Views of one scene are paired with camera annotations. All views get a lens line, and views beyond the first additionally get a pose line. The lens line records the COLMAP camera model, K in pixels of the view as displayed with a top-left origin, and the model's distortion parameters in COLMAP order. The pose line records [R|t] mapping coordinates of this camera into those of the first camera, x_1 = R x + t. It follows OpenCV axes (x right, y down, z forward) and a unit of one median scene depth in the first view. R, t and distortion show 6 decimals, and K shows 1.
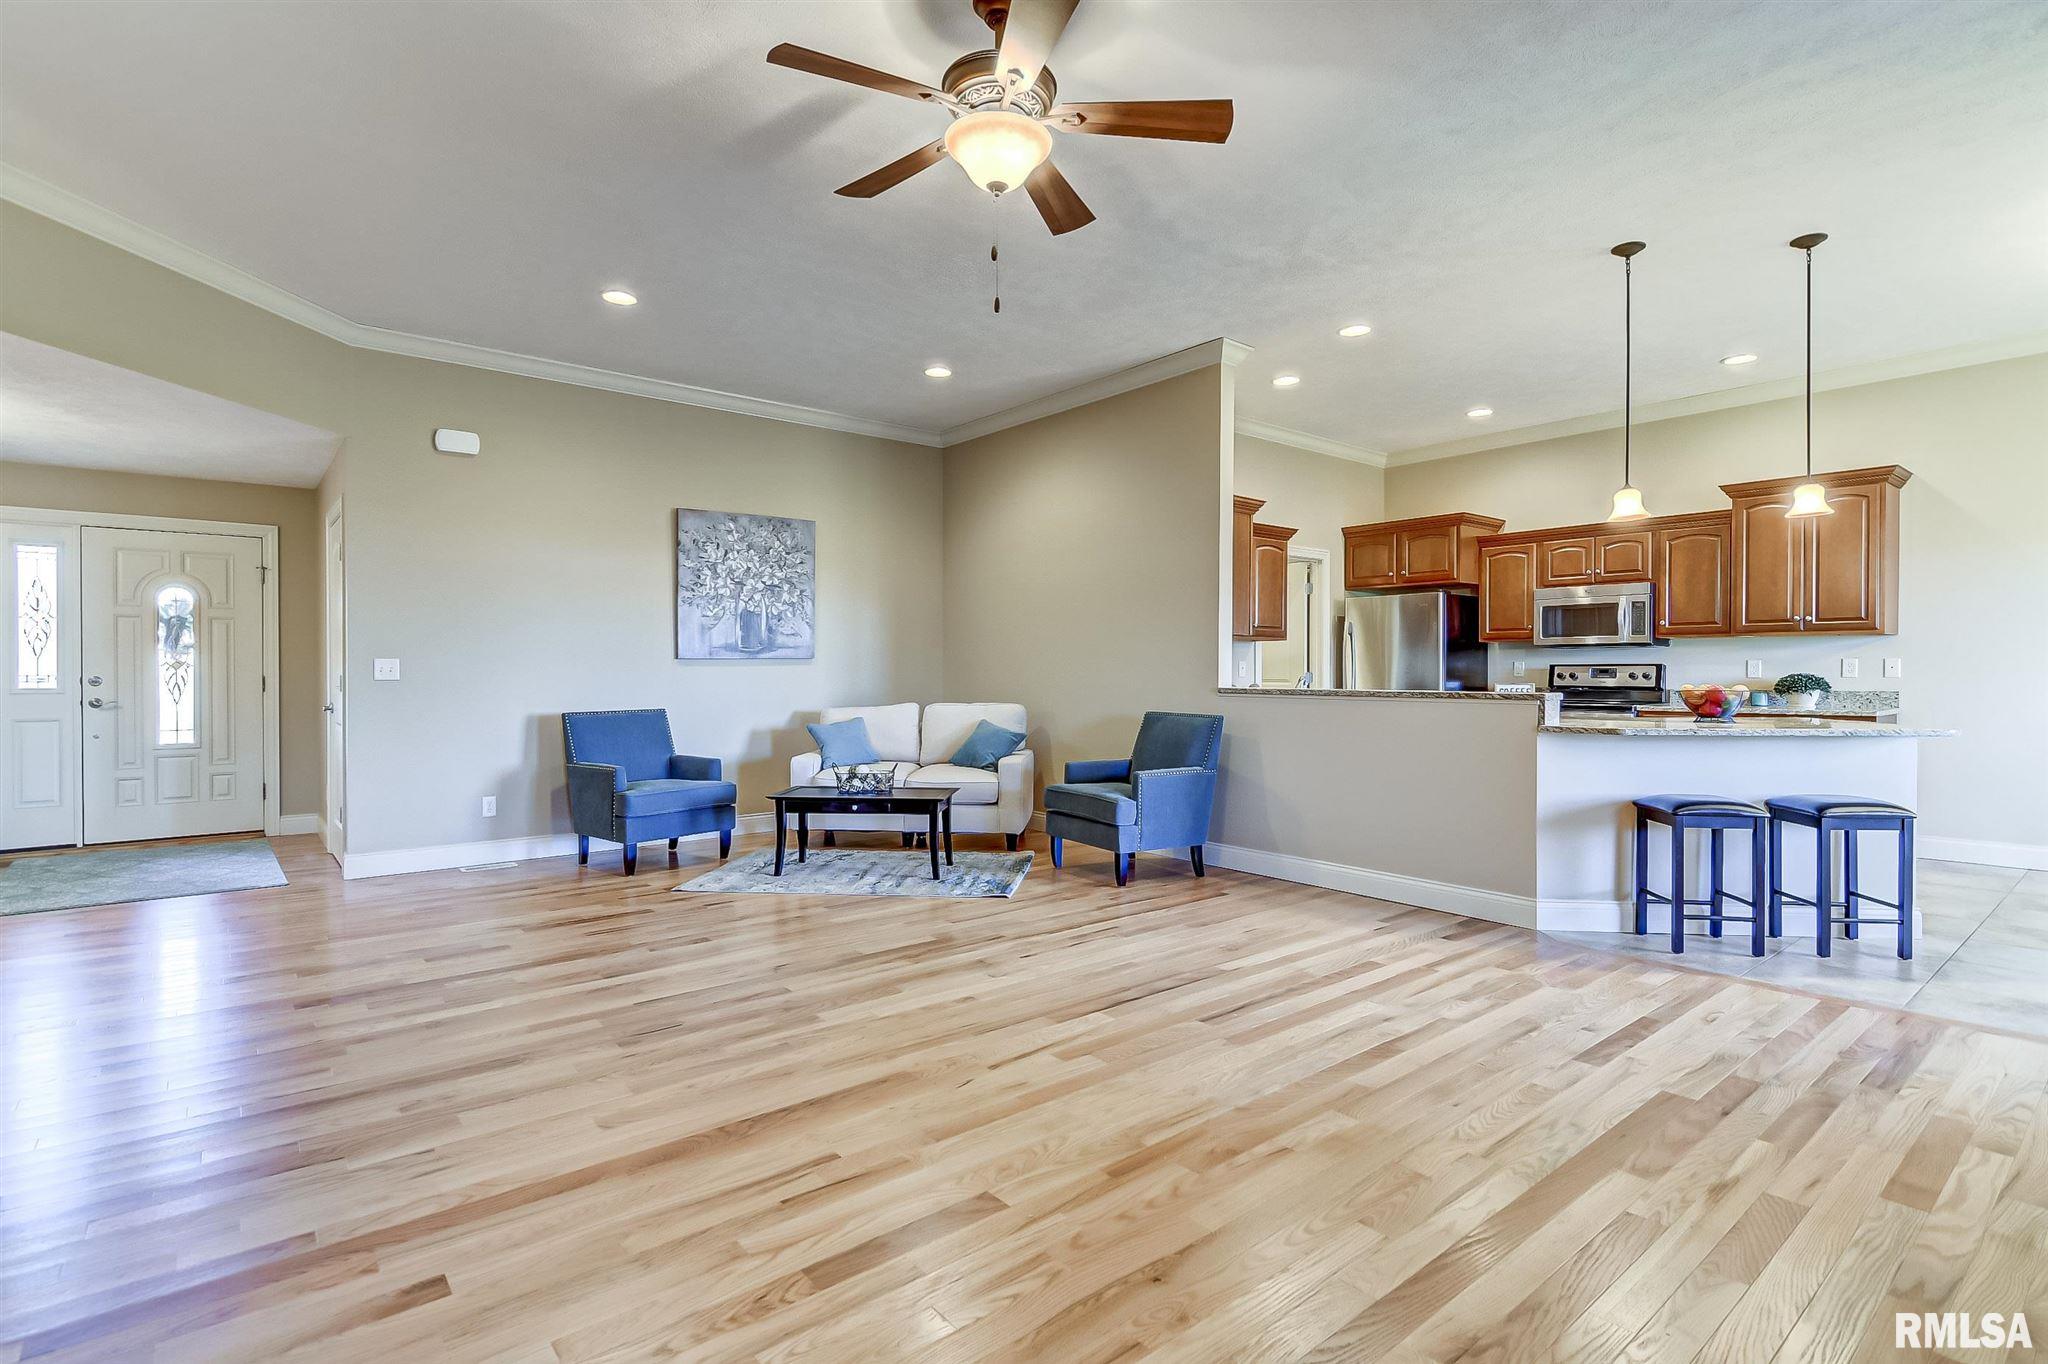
lens RADIAL K [[980.0, 0, 1017.2], [0, 980.0, 671.0], [0, 0, 1]] dist [0.012709, -0.010706]
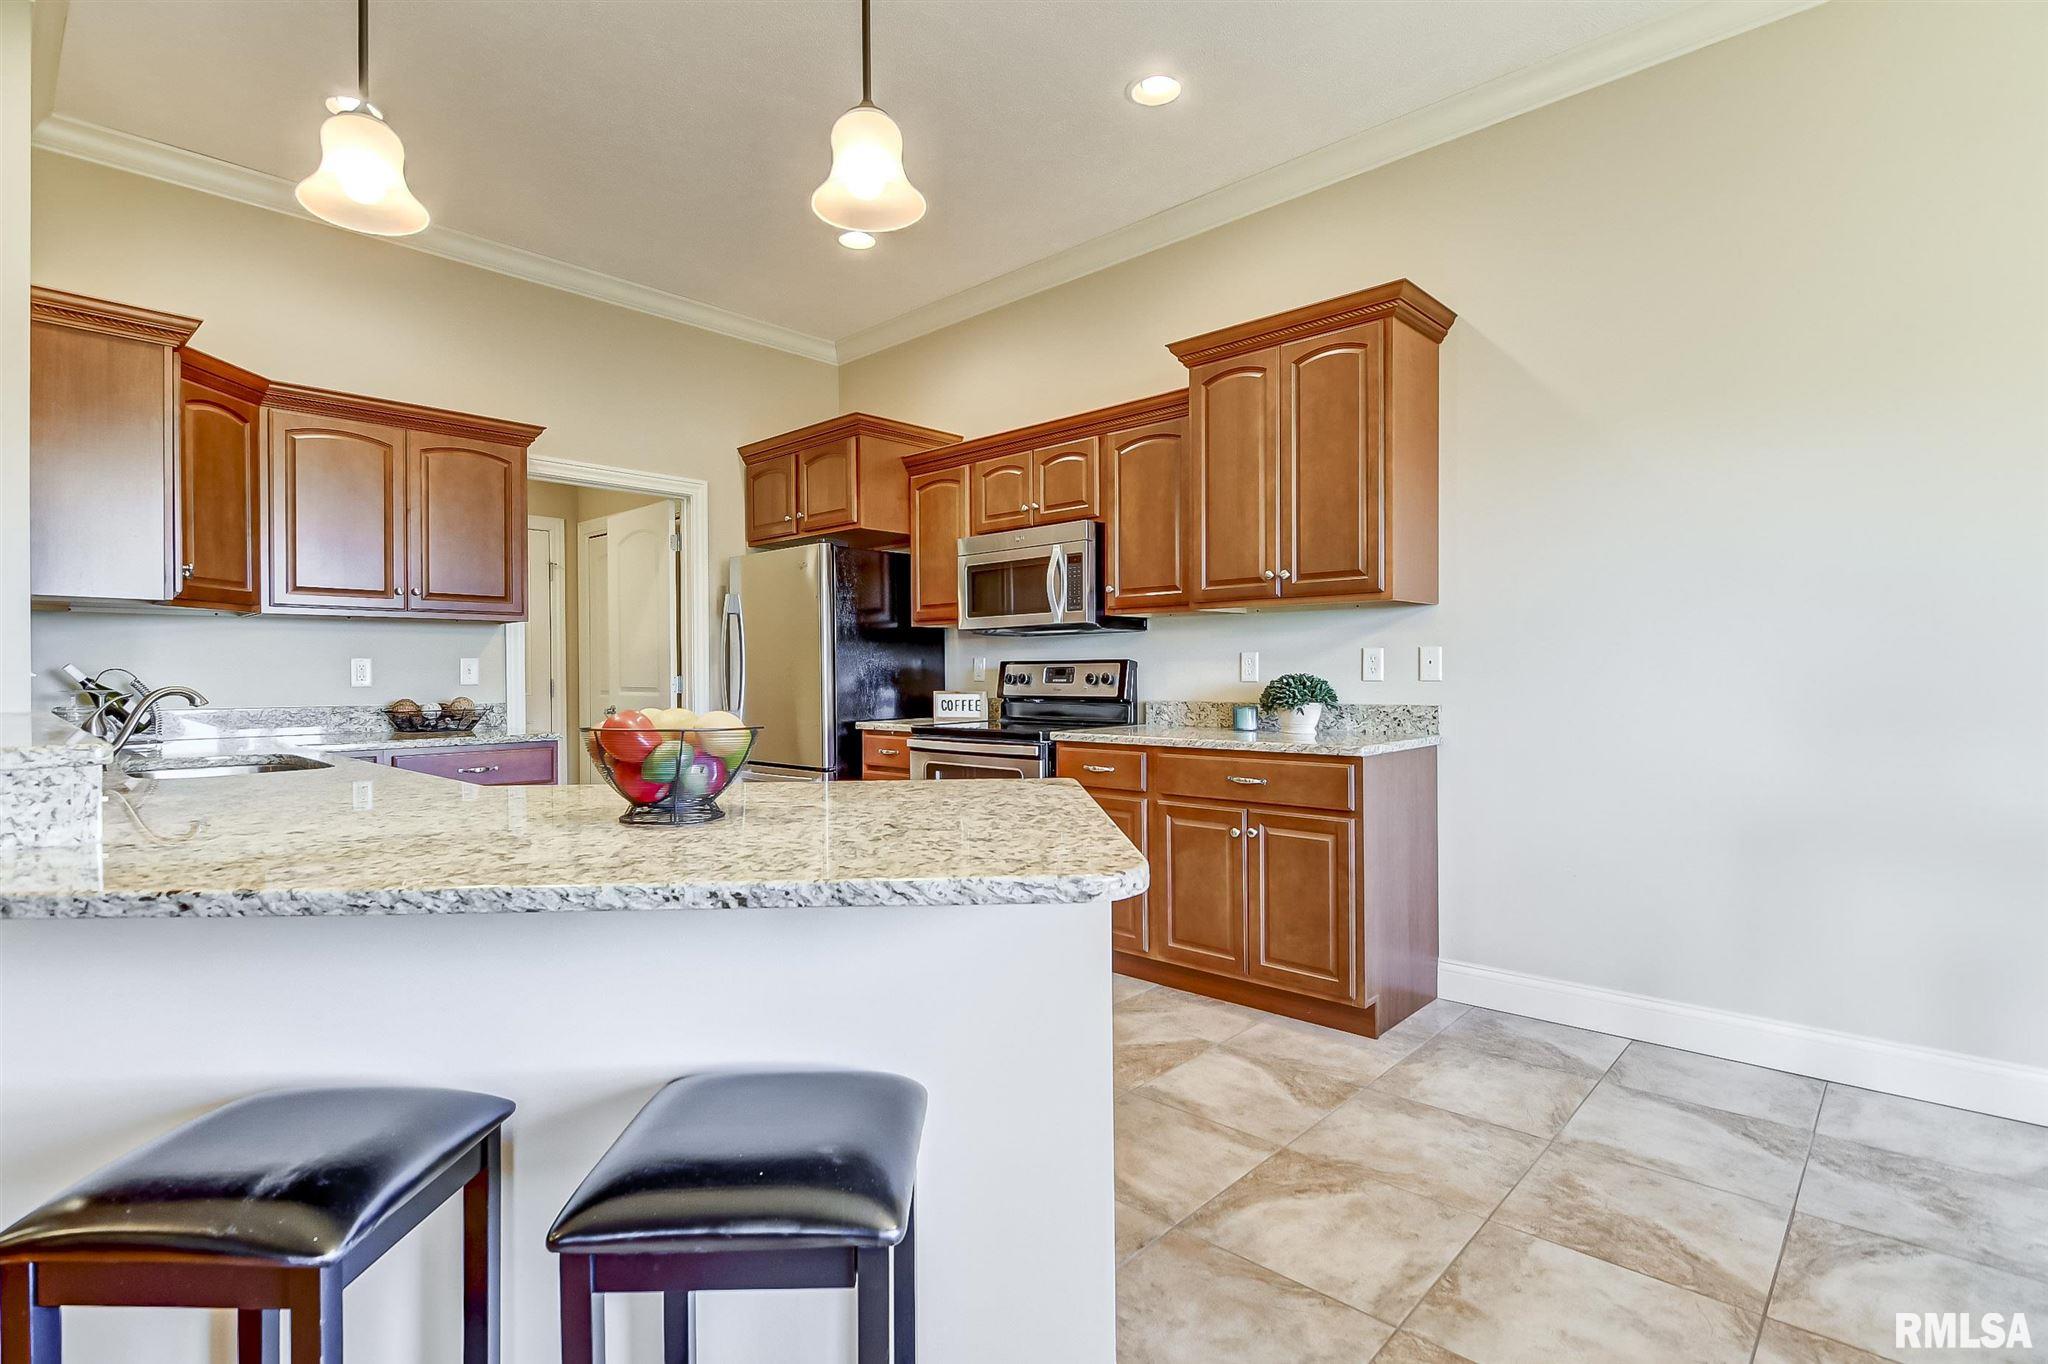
lens RADIAL K [[980.0, 0, 1005.9], [0, 980.0, 681.6], [0, 0, 1]] dist [0.012709, -0.010706]
pose [[0.991459, -0.006306, 0.130267, 0.558255], [0.004922, 0.999928, 0.010944, -0.000471], [-0.130327, -0.010209, 0.991419, 0.457179]]
